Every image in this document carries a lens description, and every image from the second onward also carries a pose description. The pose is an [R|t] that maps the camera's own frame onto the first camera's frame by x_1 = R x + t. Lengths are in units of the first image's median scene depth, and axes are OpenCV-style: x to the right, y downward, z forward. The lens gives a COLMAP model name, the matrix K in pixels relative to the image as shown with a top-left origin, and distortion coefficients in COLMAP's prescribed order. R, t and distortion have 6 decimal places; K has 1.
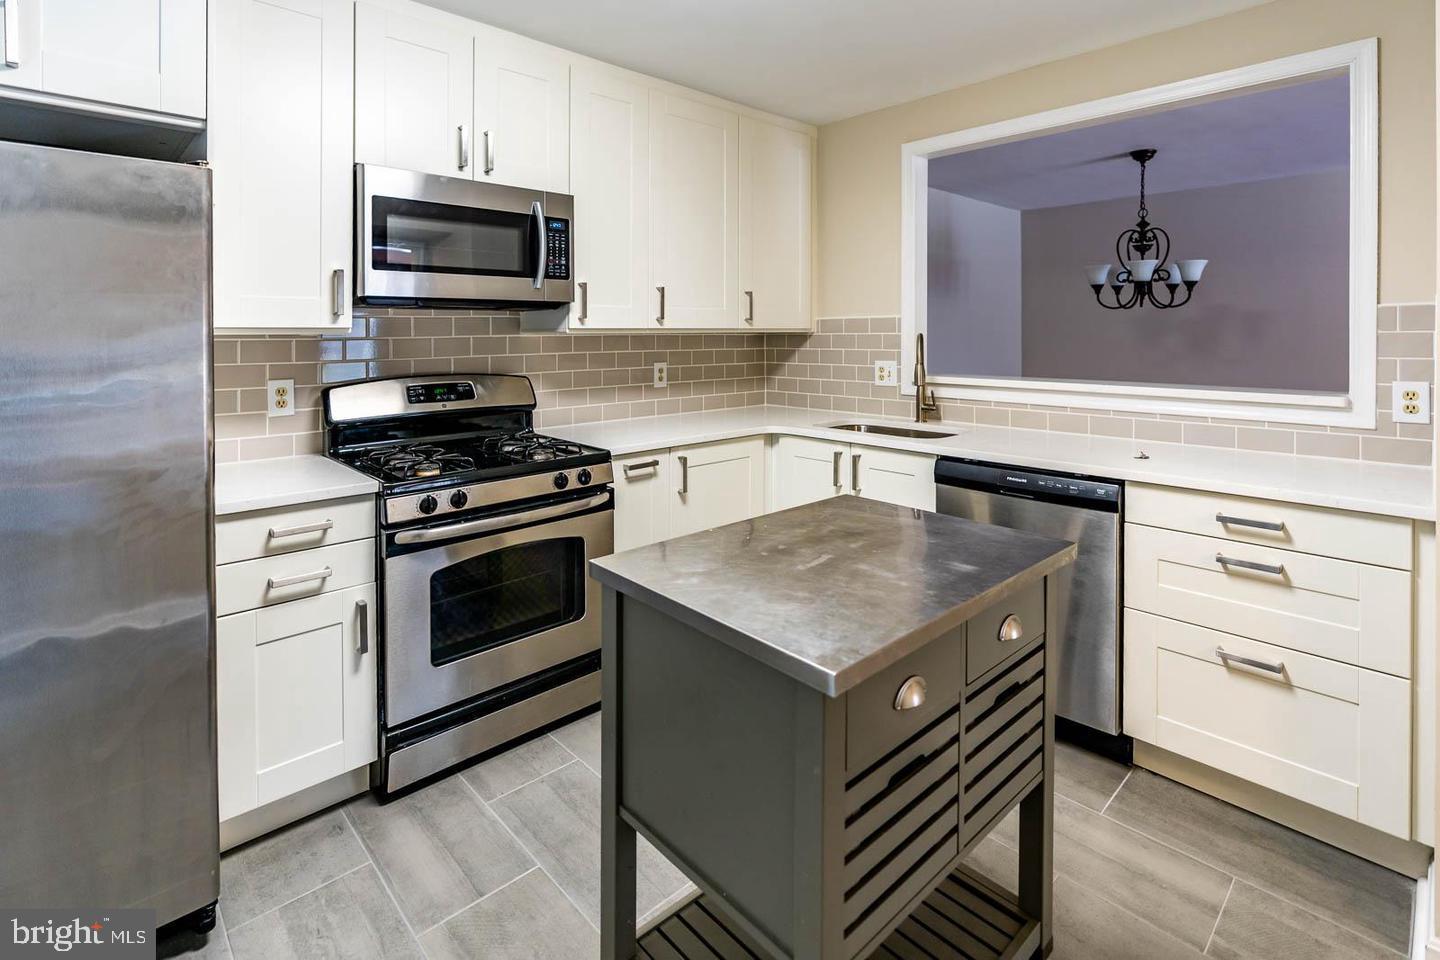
lens RADIAL K [[716.0, 0, 716.8], [0, 716.0, 327.8], [0, 0, 1]] dist [-0.000917, 0.000067]
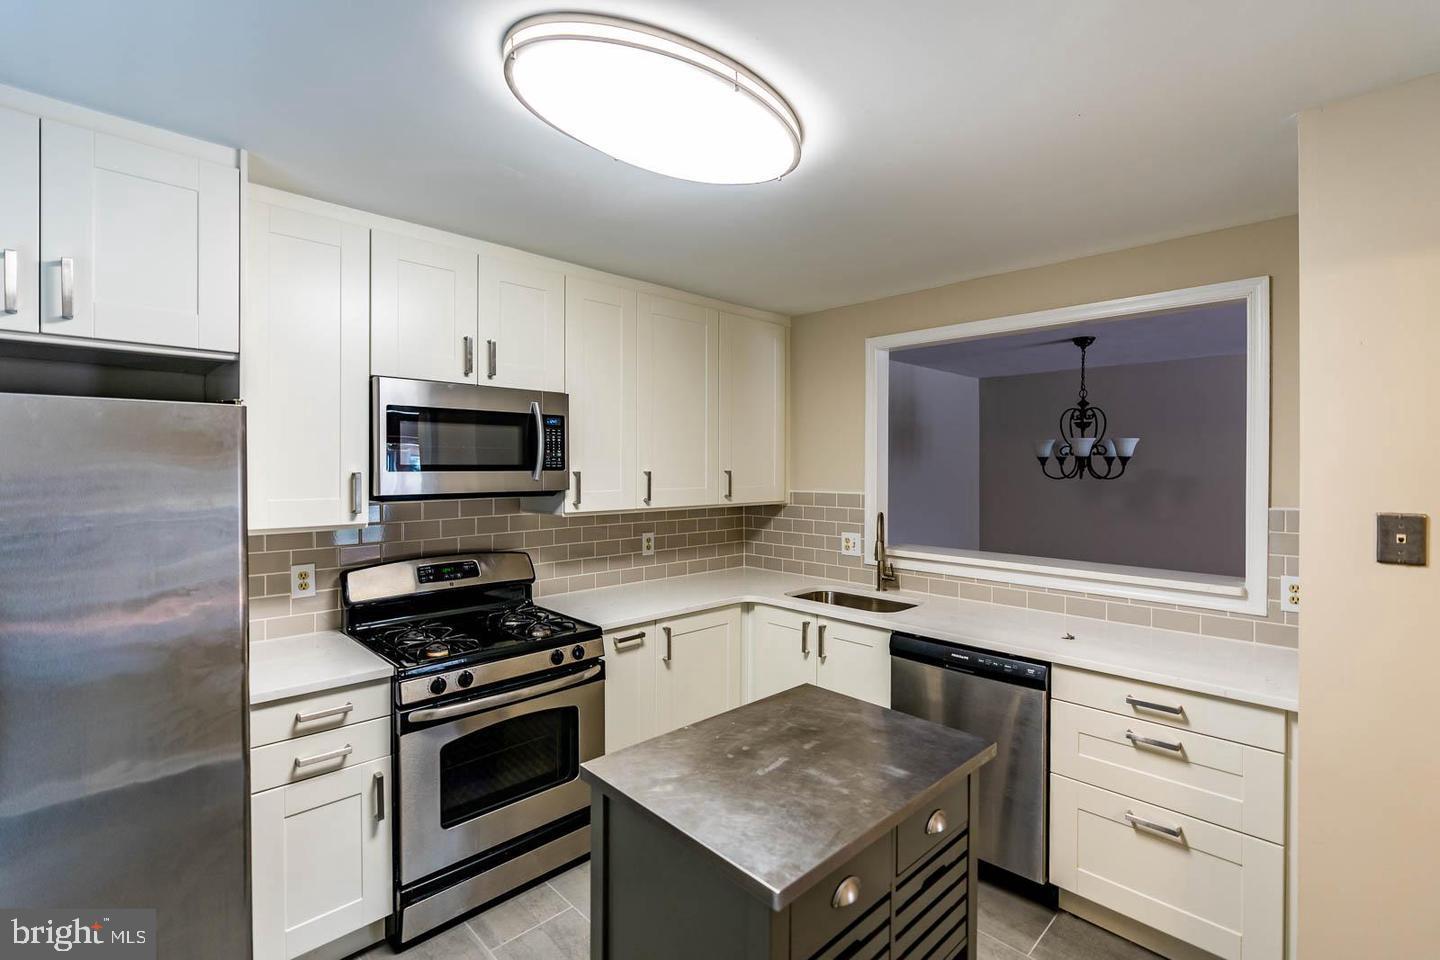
lens RADIAL K [[669.4, 0, 719.1], [0, 669.4, 465.4], [0, 0, 1]] dist [-0.001343, 0.000827]
pose [[0.999790, 0.000728, 0.020486, 0.014165], [-0.000807, 0.999992, 0.003880, -0.091075], [-0.020483, -0.003896, 0.999783, -0.050779]]
